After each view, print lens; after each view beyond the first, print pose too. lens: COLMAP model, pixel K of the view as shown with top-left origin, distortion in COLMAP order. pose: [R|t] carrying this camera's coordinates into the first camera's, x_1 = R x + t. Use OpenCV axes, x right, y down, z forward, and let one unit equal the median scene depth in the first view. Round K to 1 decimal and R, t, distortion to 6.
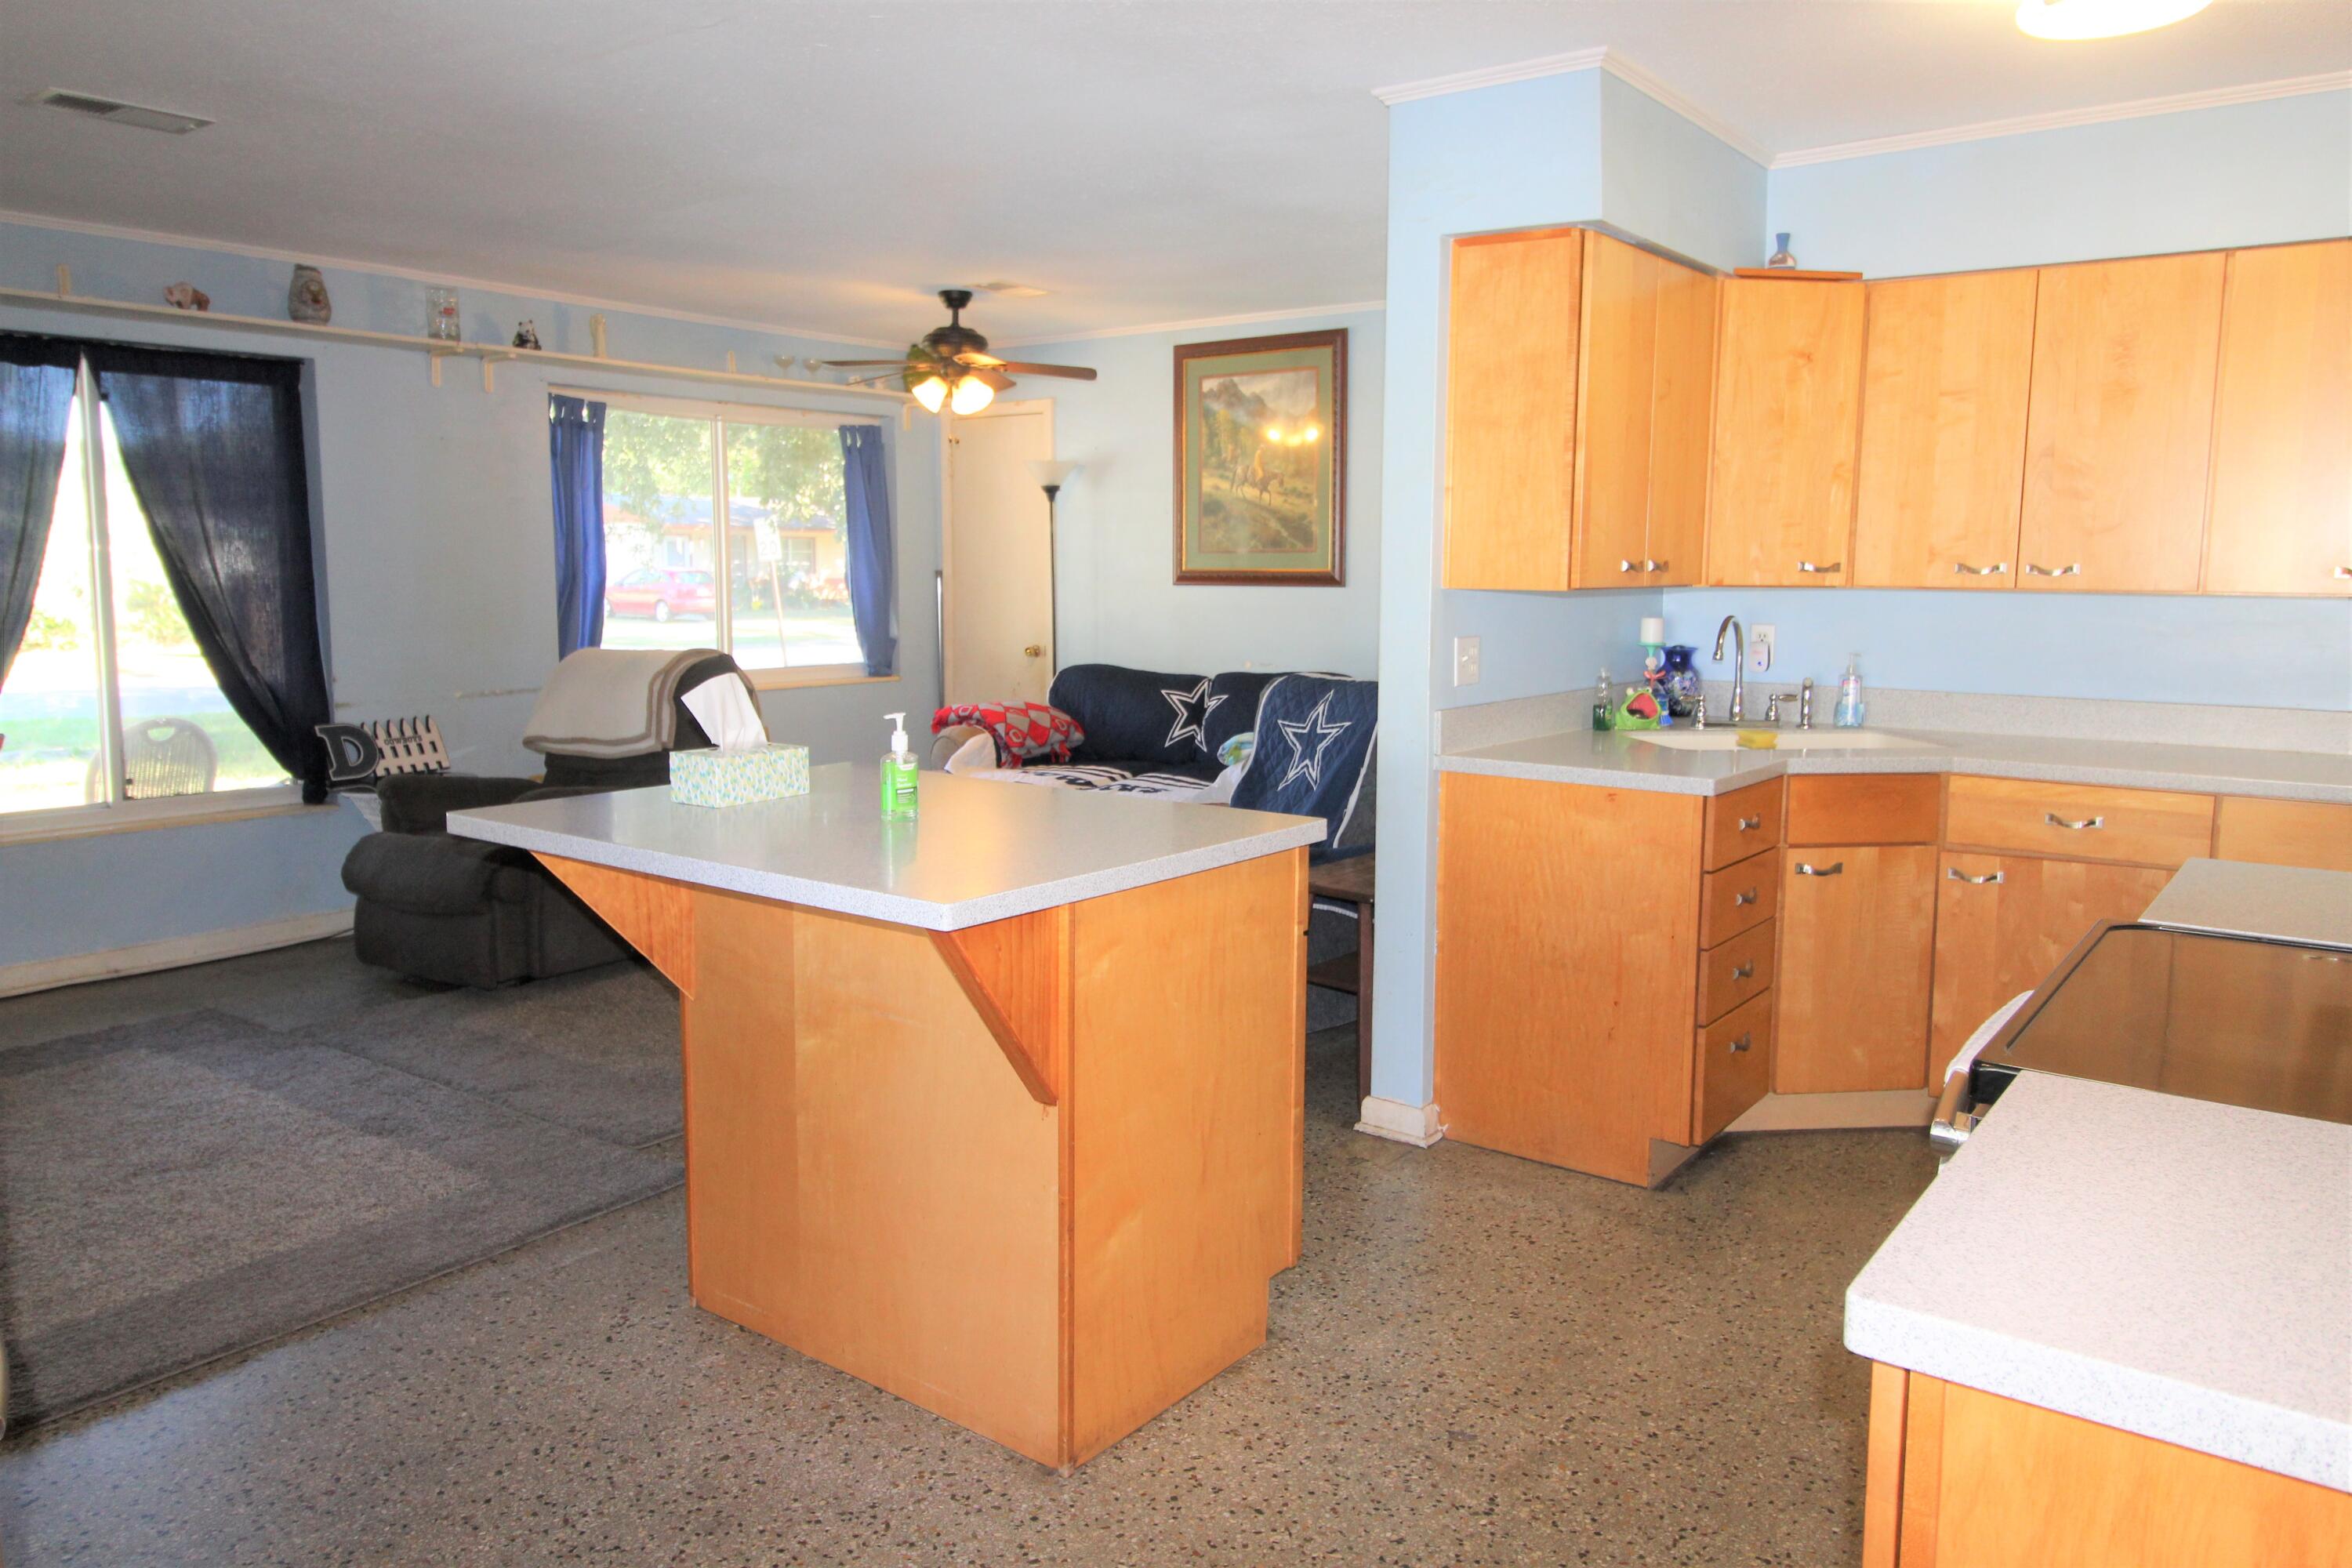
lens RADIAL K [[1627.6, 0, 1173.1], [0, 1627.6, 756.2], [0, 0, 1]] dist [0.013471, -0.014392]
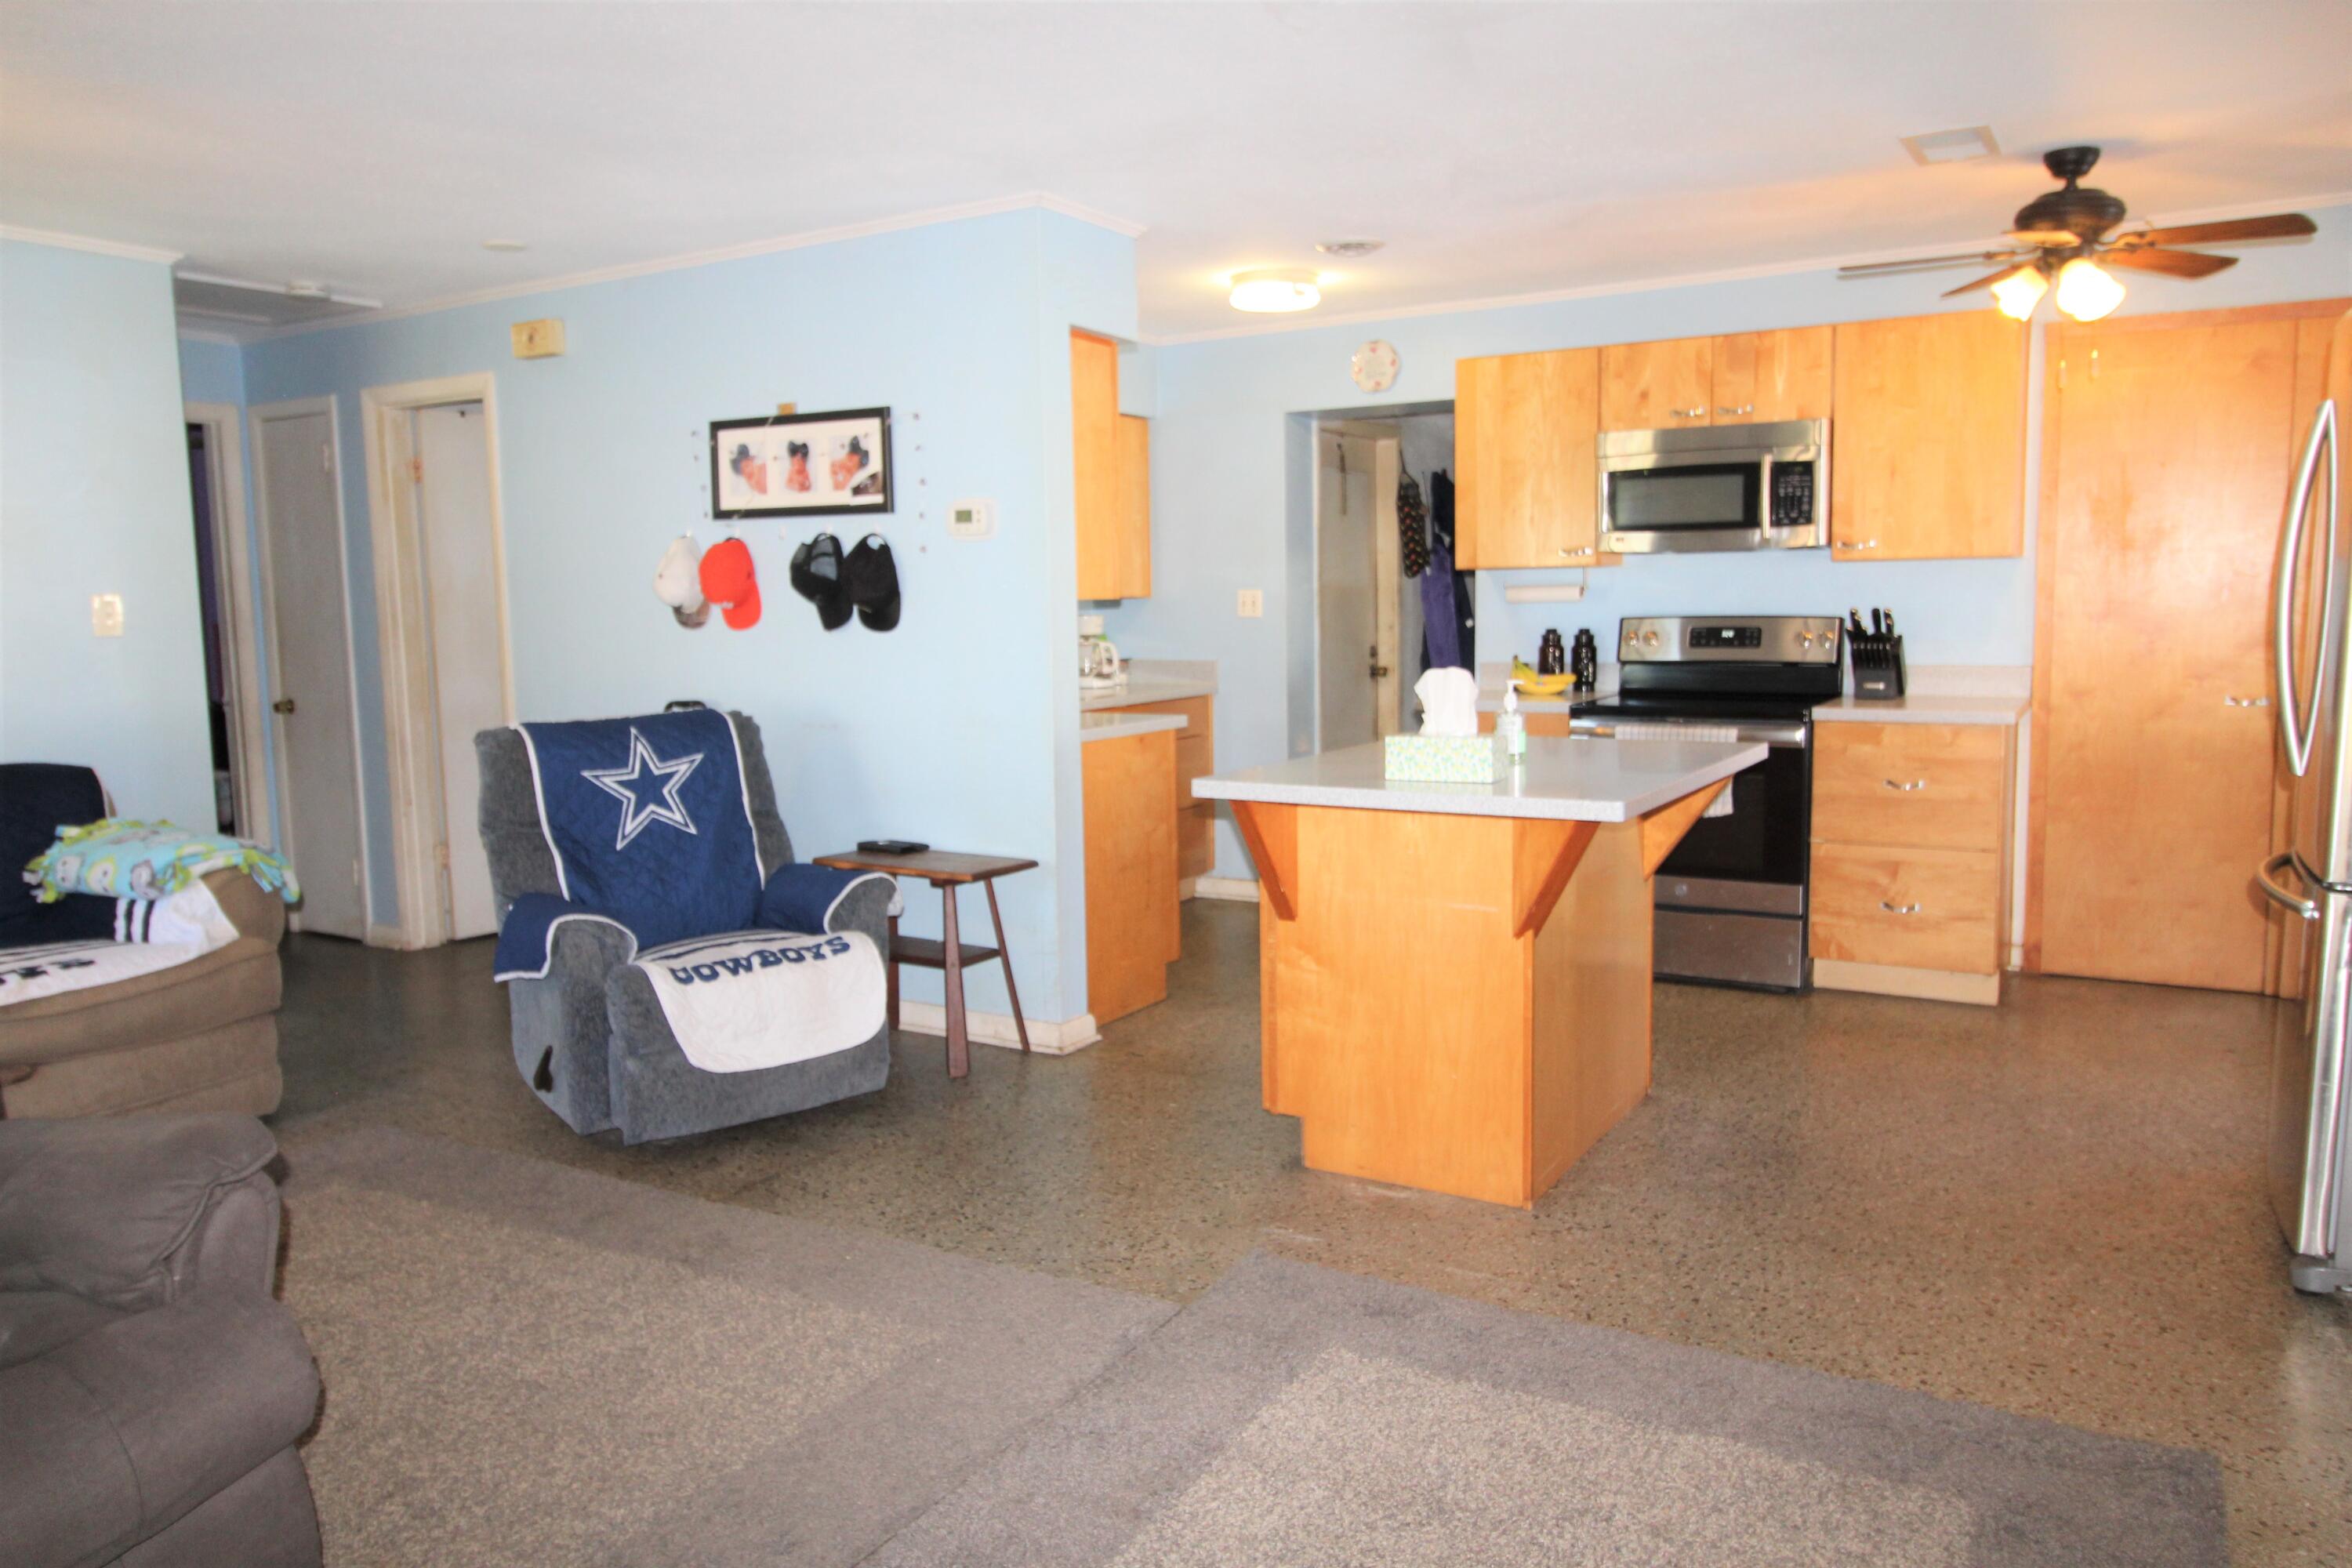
lens RADIAL K [[1627.6, 0, 1173.1], [0, 1627.6, 756.2], [0, 0, 1]] dist [0.013471, -0.014392]
pose [[-0.101360, -0.104963, 0.989297, -0.828137], [0.136183, 0.983594, 0.118311, -0.091288], [-0.985485, 0.146718, -0.085403, 0.780209]]
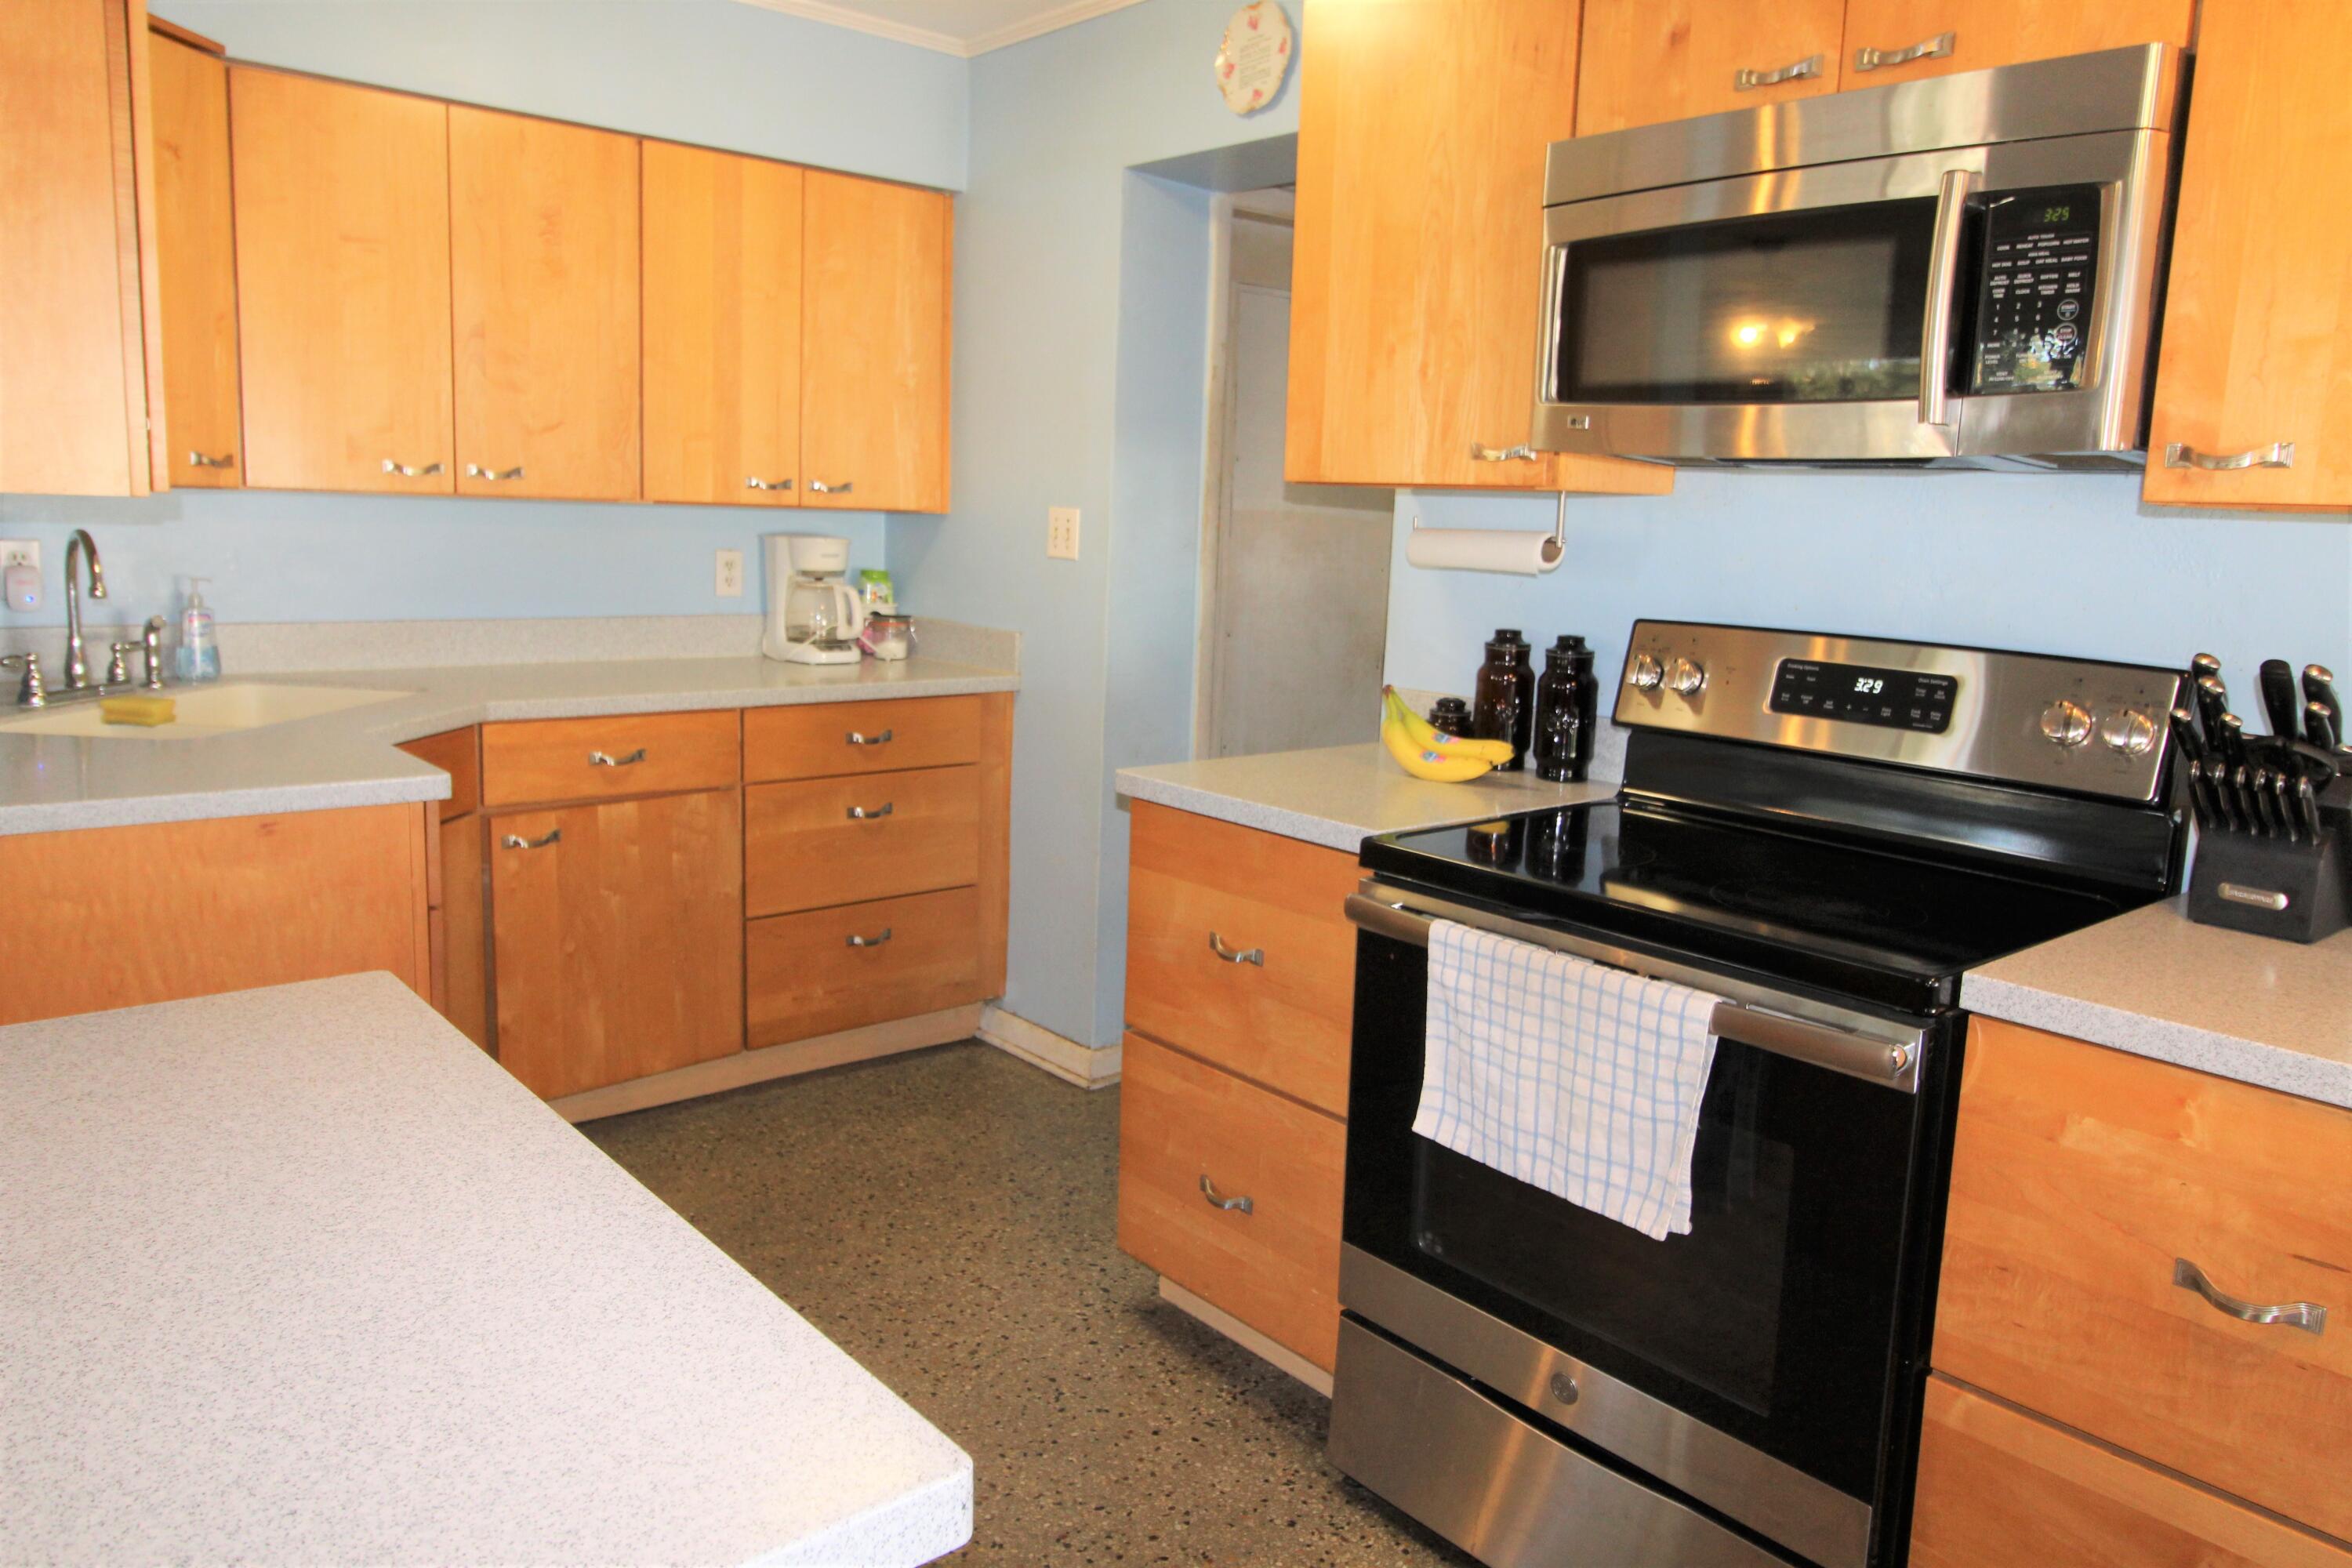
lens RADIAL K [[1630.5, 0, 1173.5], [0, 1630.5, 756.2], [0, 0, 1]] dist [0.007015, 0.000654]
pose [[0.215378, -0.149935, 0.964952, -0.184801], [0.081050, 0.987478, 0.135345, -0.042522], [-0.973162, 0.049059, 0.224833, 0.366577]]
